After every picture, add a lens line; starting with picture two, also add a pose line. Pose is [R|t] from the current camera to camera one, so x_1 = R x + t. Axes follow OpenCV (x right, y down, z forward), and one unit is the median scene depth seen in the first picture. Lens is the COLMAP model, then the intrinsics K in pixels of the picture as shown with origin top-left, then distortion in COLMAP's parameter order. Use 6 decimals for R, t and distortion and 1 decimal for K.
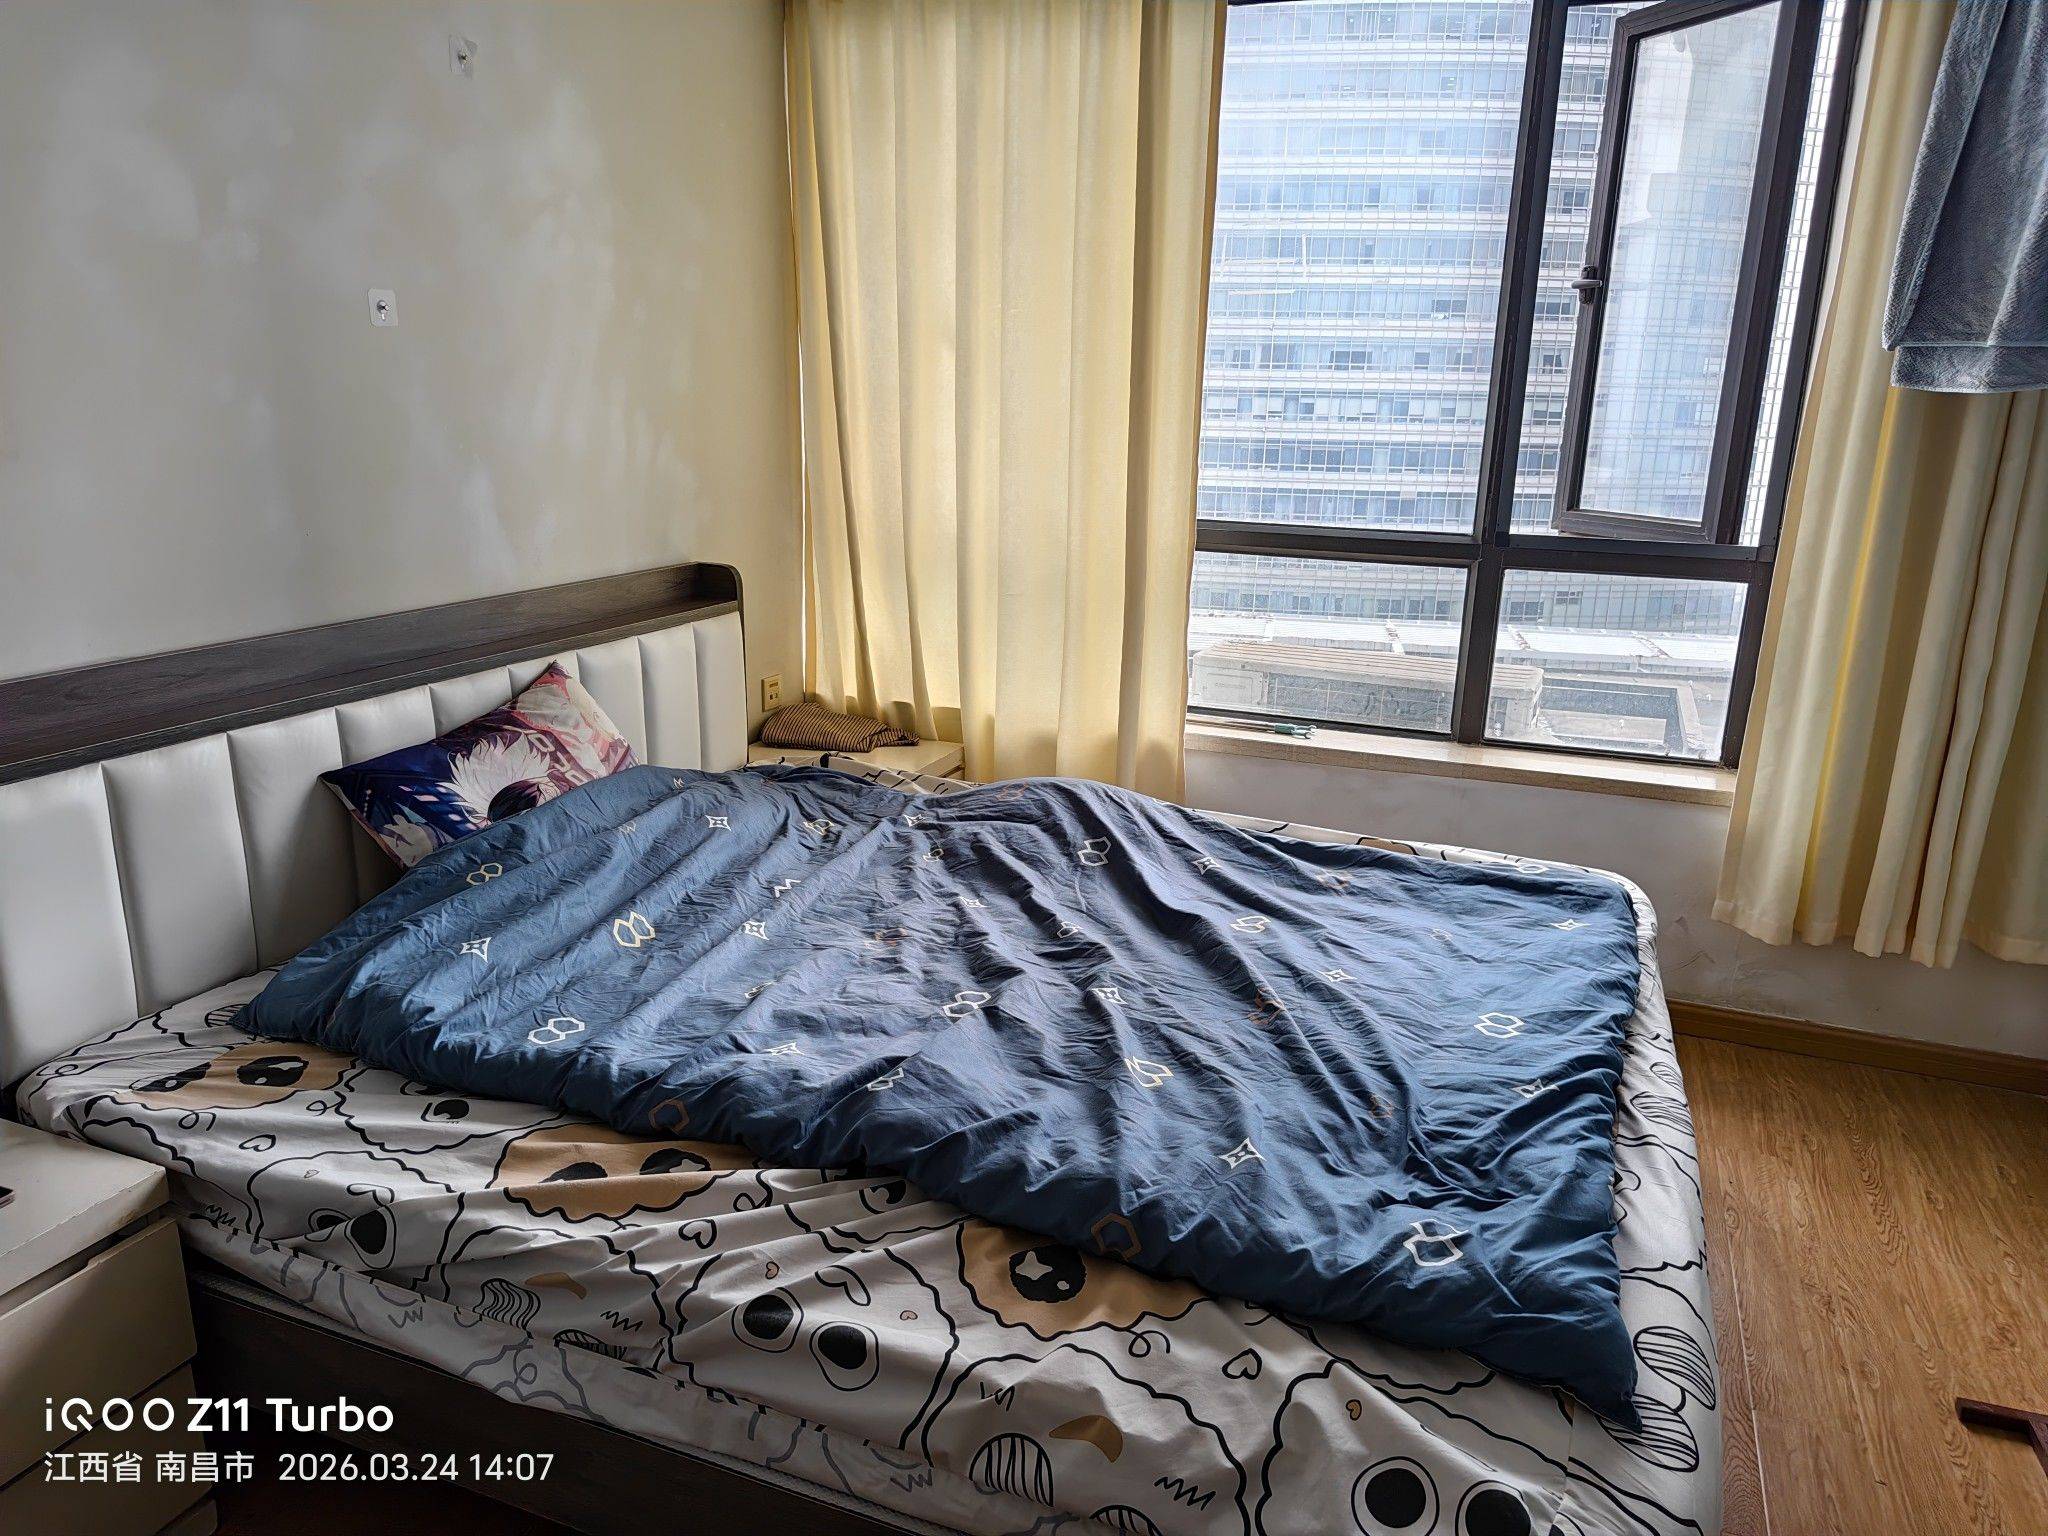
lens RADIAL K [[1384.6, 0, 1024.0], [0, 1384.6, 768.0], [0, 0, 1]] dist [0.022268, -0.000653]
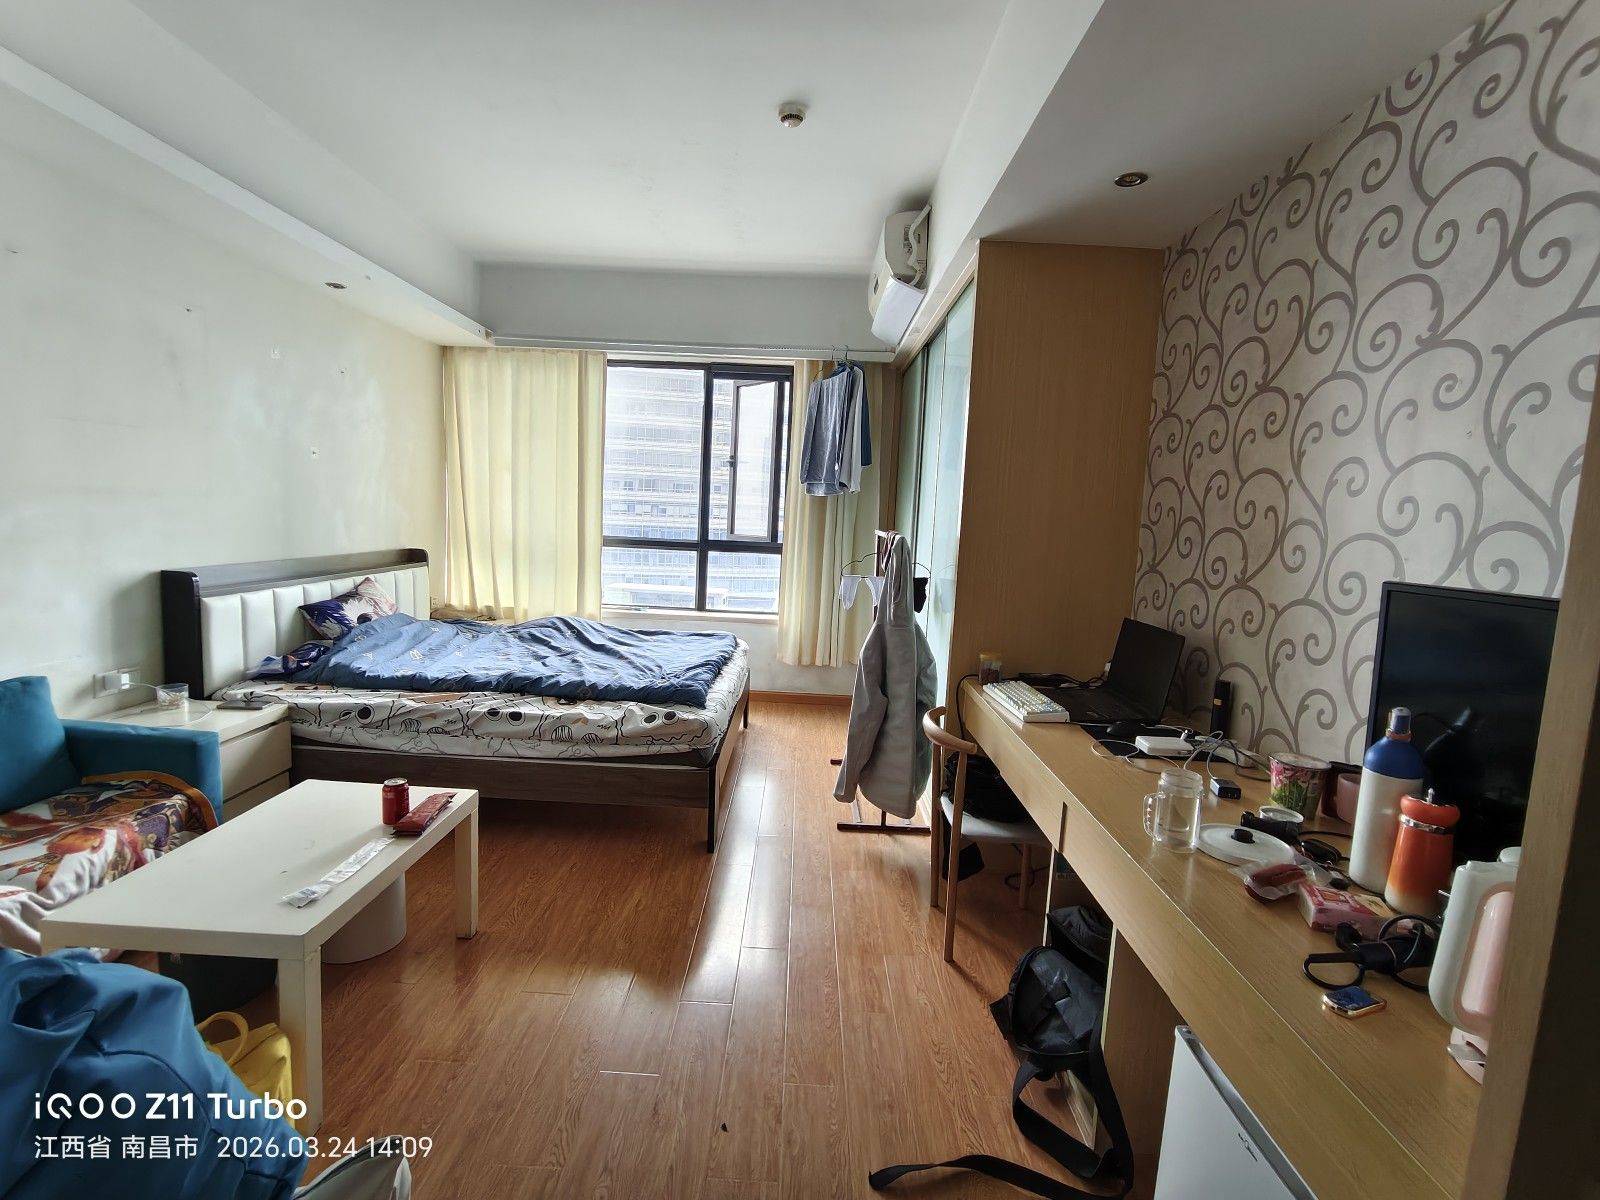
lens RADIAL K [[758.9, 0, 800.0], [0, 758.9, 600.0], [0, 0, 1]] dist [-0.037336, 0.000481]
pose [[0.932790, -0.018988, 0.359919, -0.087084], [0.068640, 0.989693, -0.125681, 0.259276], [-0.353823, 0.141939, 0.924480, -0.817004]]
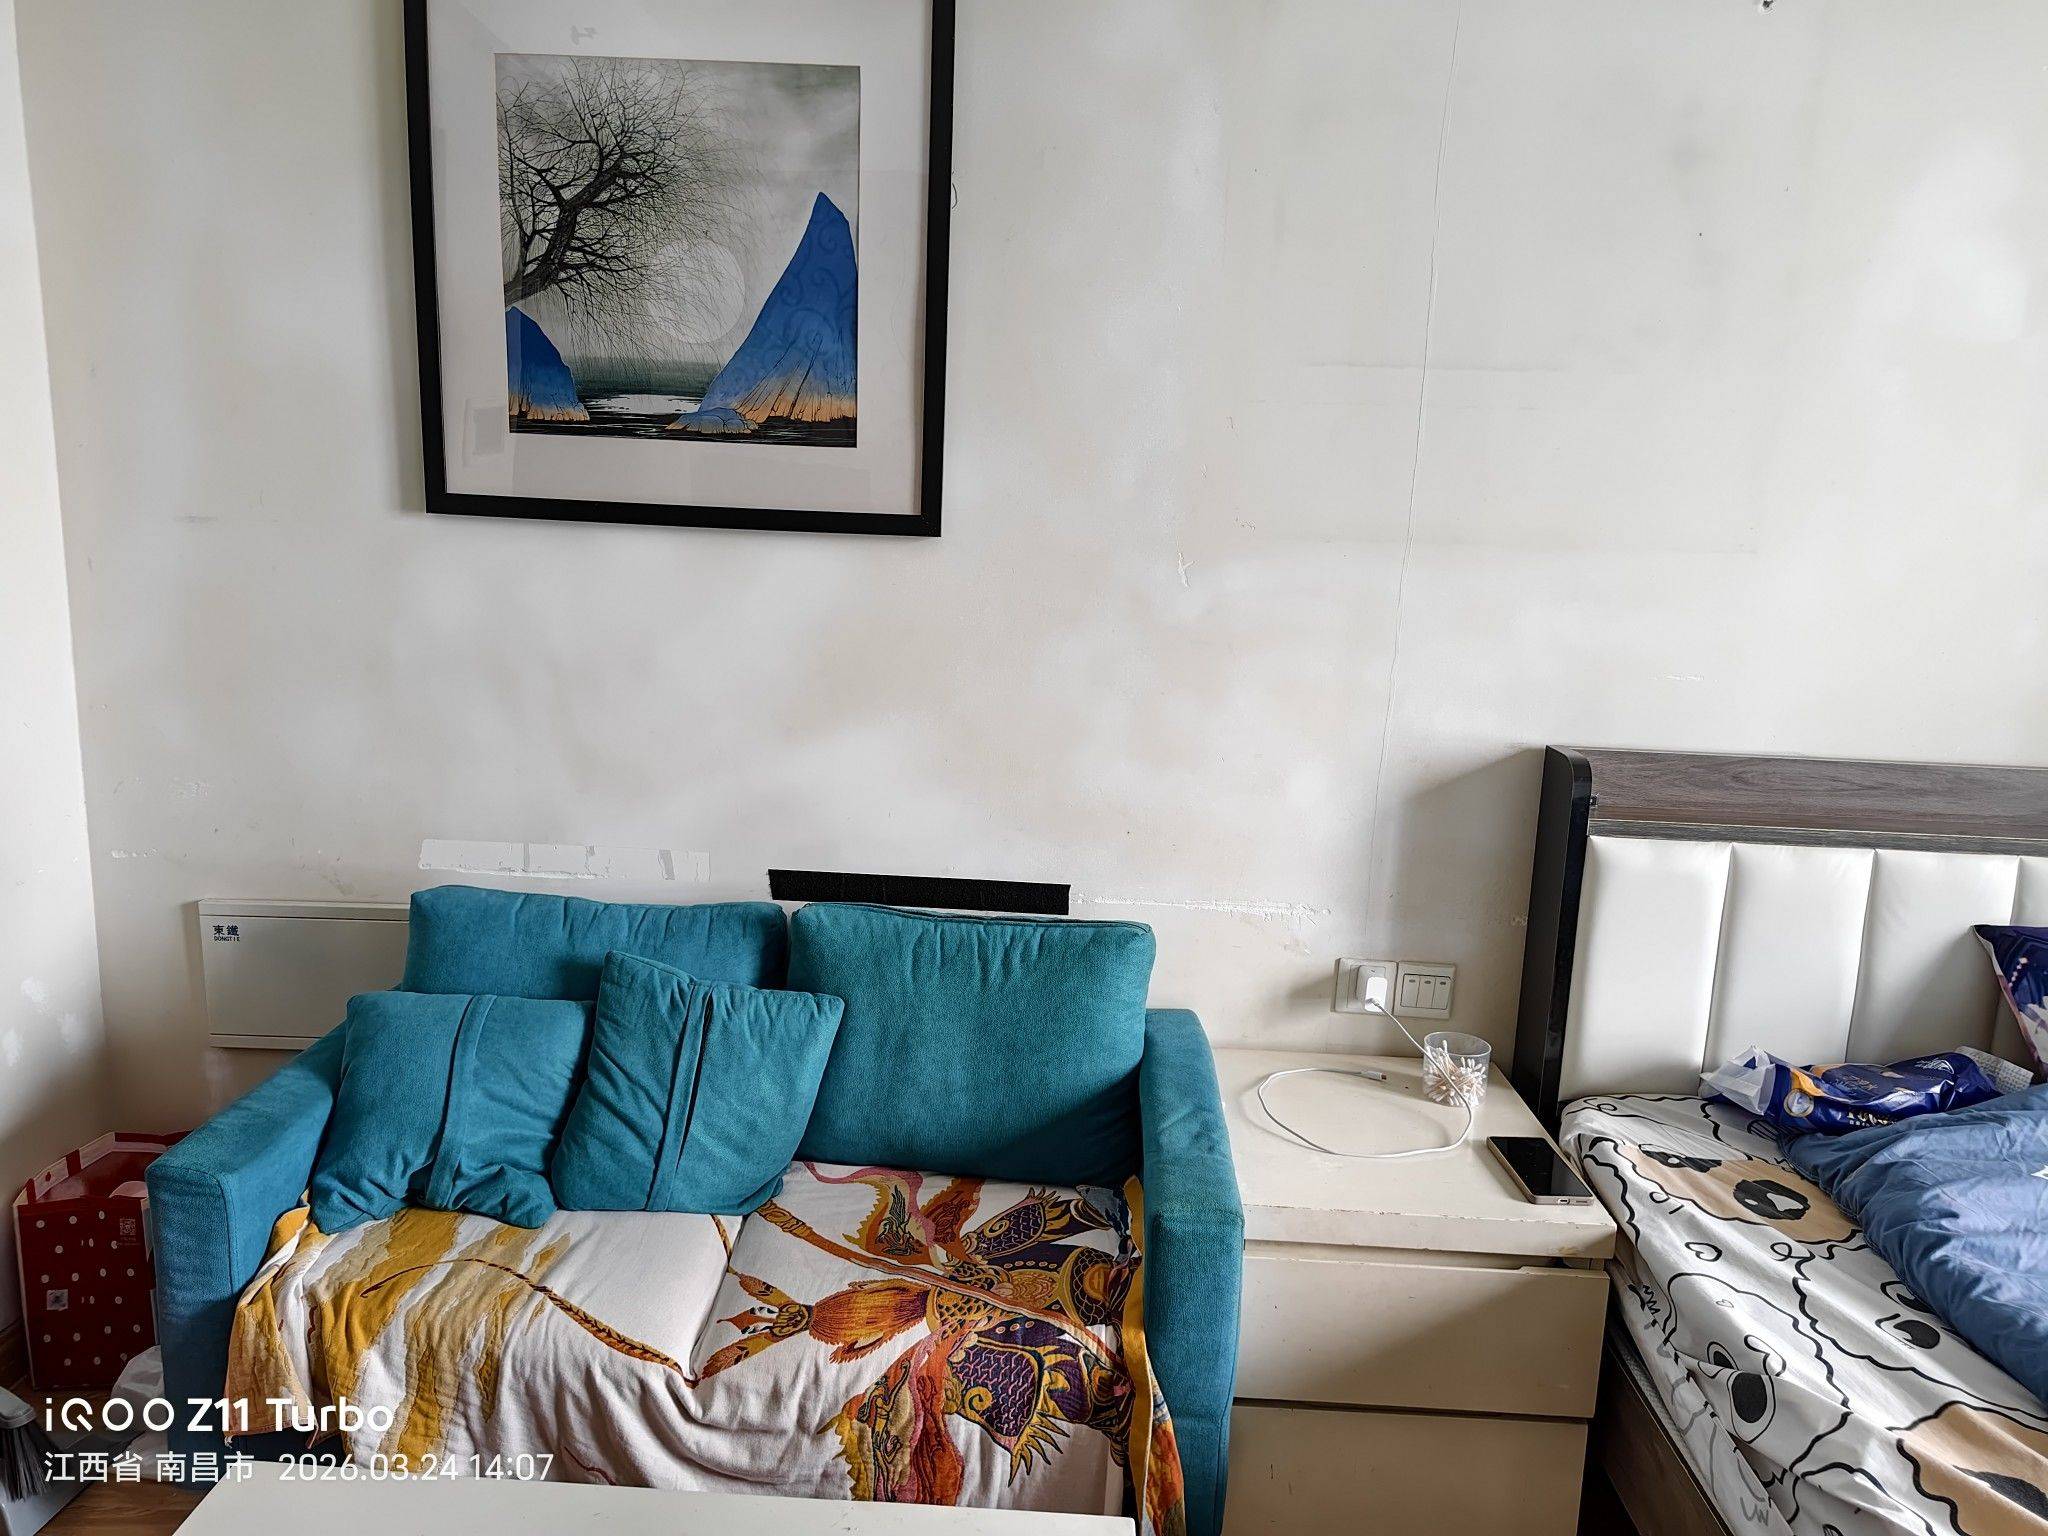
lens RADIAL K [[1435.6, 0, 1024.0], [0, 1435.6, 768.0], [0, 0, 1]] dist [0.021220, -0.000078]
pose [[0.337794, 0.162900, -0.927016, 0.116823], [-0.270672, 0.960117, 0.070087, 0.007657], [0.901461, 0.227242, 0.368414, 0.112021]]
